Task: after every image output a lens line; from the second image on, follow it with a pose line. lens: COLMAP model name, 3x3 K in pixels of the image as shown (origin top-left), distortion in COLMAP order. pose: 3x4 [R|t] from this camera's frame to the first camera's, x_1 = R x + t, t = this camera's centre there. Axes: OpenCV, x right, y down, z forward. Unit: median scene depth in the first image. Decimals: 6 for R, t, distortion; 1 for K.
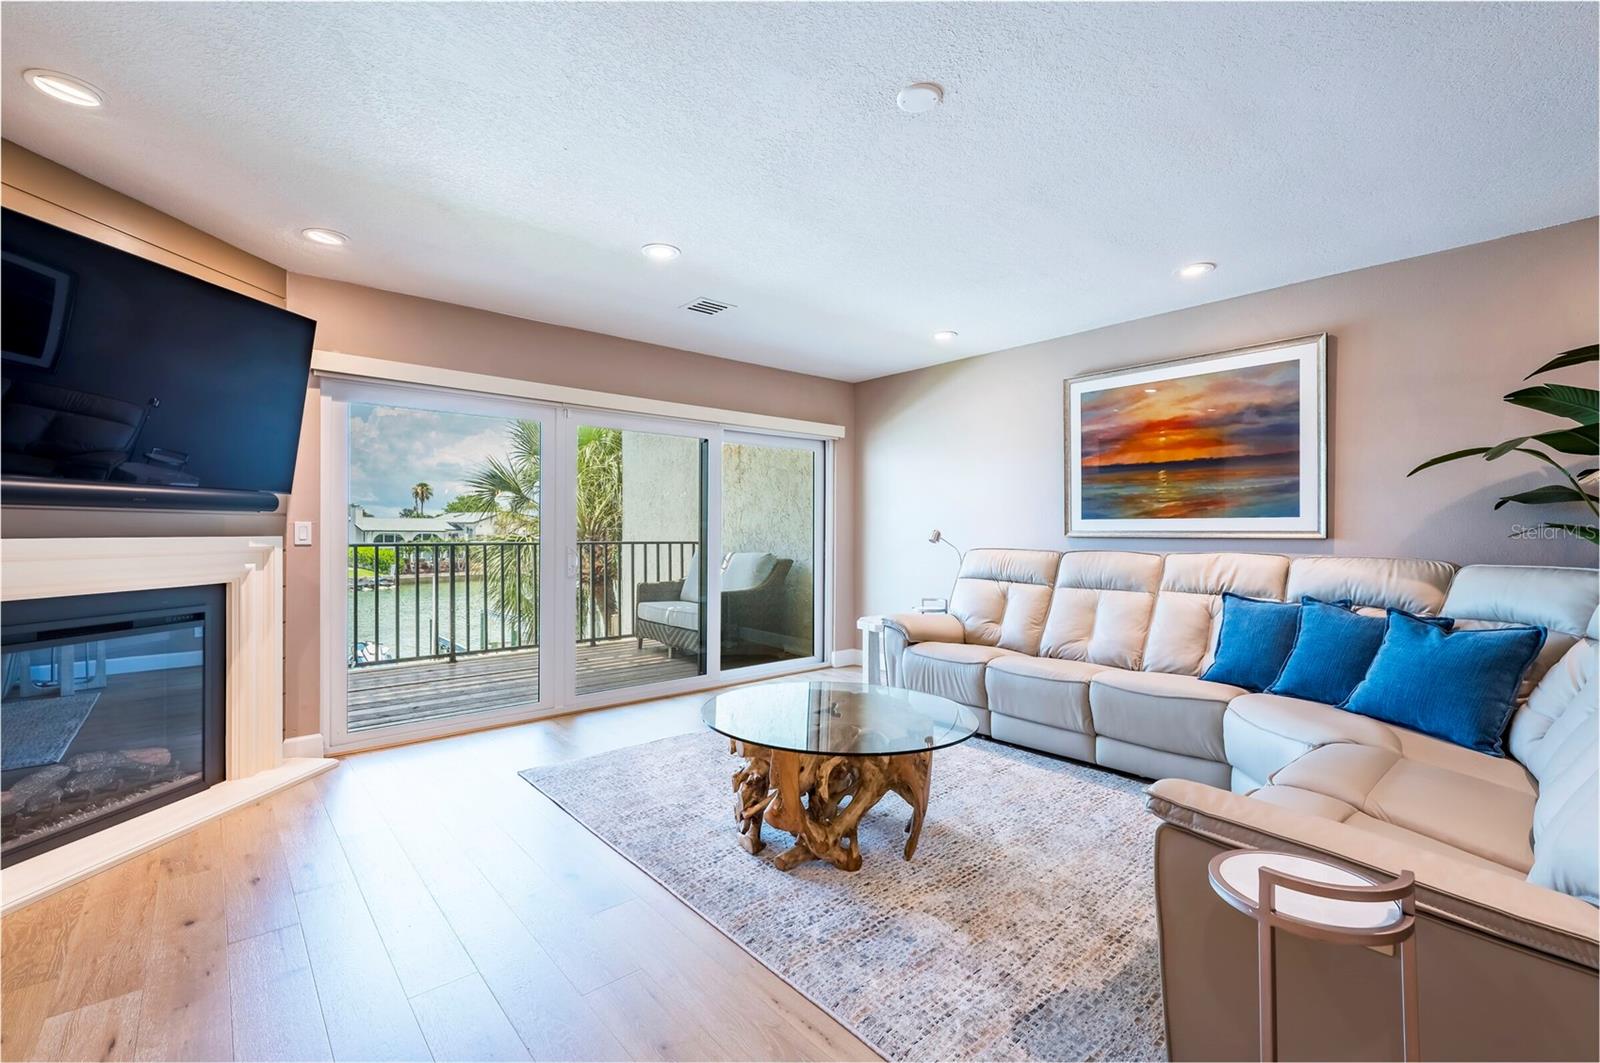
lens RADIAL K [[691.7, 0, 816.3], [0, 691.7, 536.2], [0, 0, 1]] dist [0.003432, -0.000043]
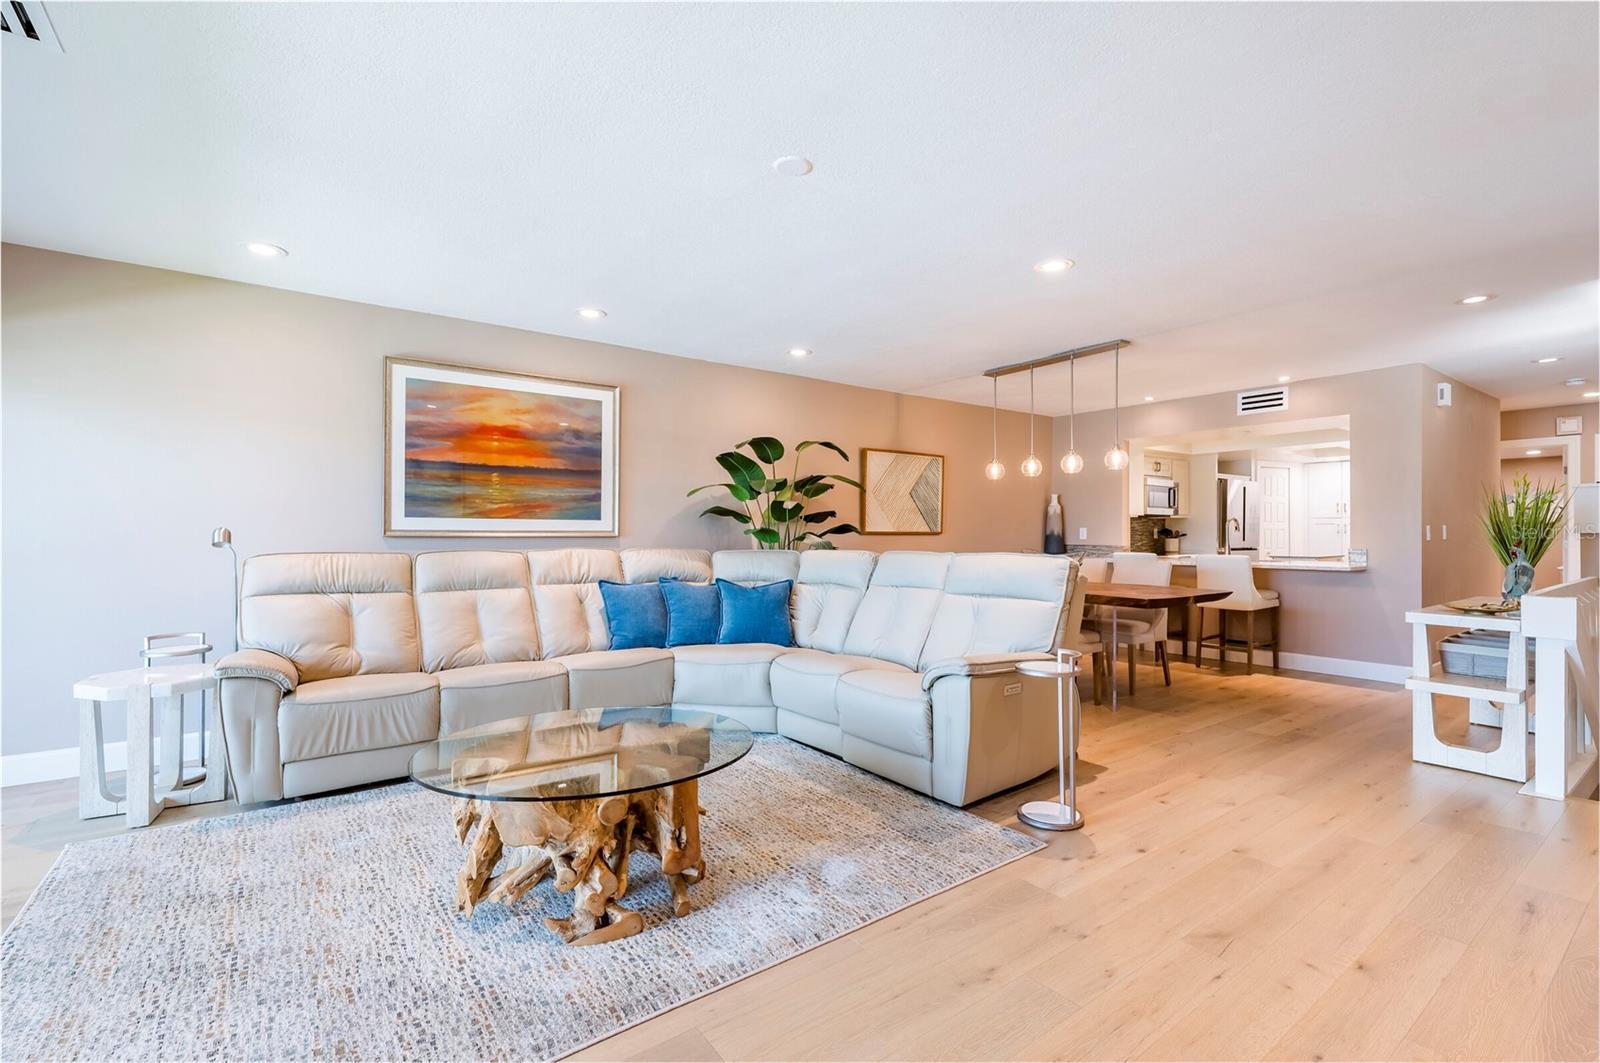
lens RADIAL K [[702.3, 0, 798.7], [0, 702.3, 529.2], [0, 0, 1]] dist [0.000402, 0.000083]
pose [[0.086429, 0.010941, 0.996198, -0.541190], [0.009637, 0.999884, -0.011818, 0.007728], [-0.996211, 0.010621, 0.086313, 0.460133]]
